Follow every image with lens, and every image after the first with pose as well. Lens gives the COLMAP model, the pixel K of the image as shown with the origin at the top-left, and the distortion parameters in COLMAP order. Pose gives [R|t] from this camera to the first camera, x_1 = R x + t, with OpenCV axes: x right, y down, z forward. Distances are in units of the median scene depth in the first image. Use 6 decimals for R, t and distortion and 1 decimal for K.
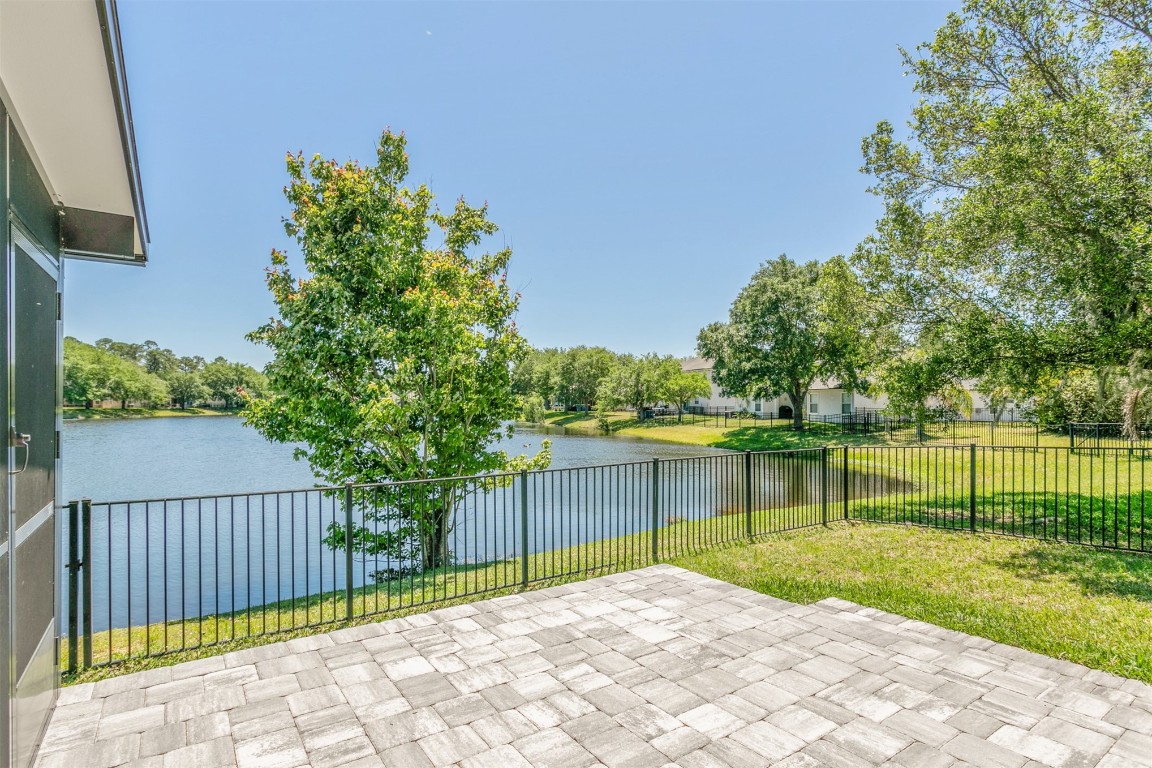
lens RADIAL K [[570.2, 0, 573.7], [0, 570.2, 405.0], [0, 0, 1]] dist [-0.003851, -0.000352]
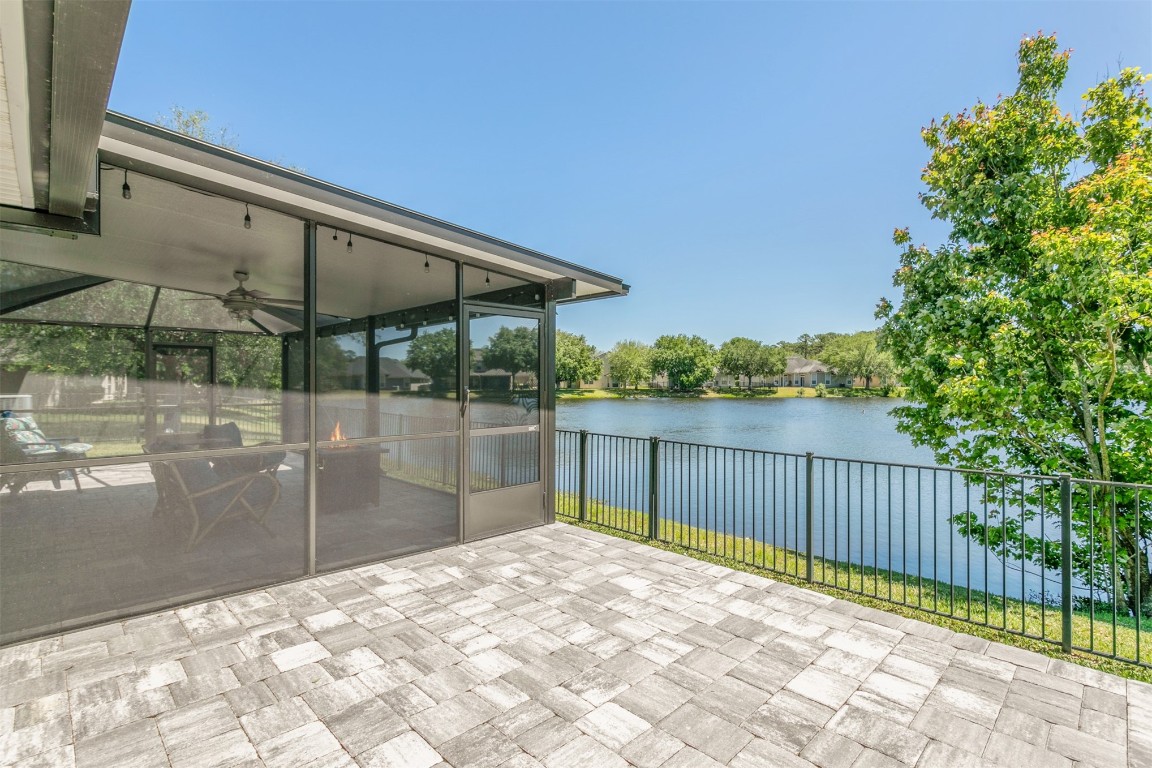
lens RADIAL K [[545.4, 0, 576.0], [0, 545.4, 384.0], [0, 0, 1]] dist [0.000924, -0.000018]
pose [[0.168899, -0.001125, -0.985633, 0.756187], [0.000319, 0.999999, -0.001087, 0.012569], [0.985633, -0.000131, 0.168900, 0.558228]]
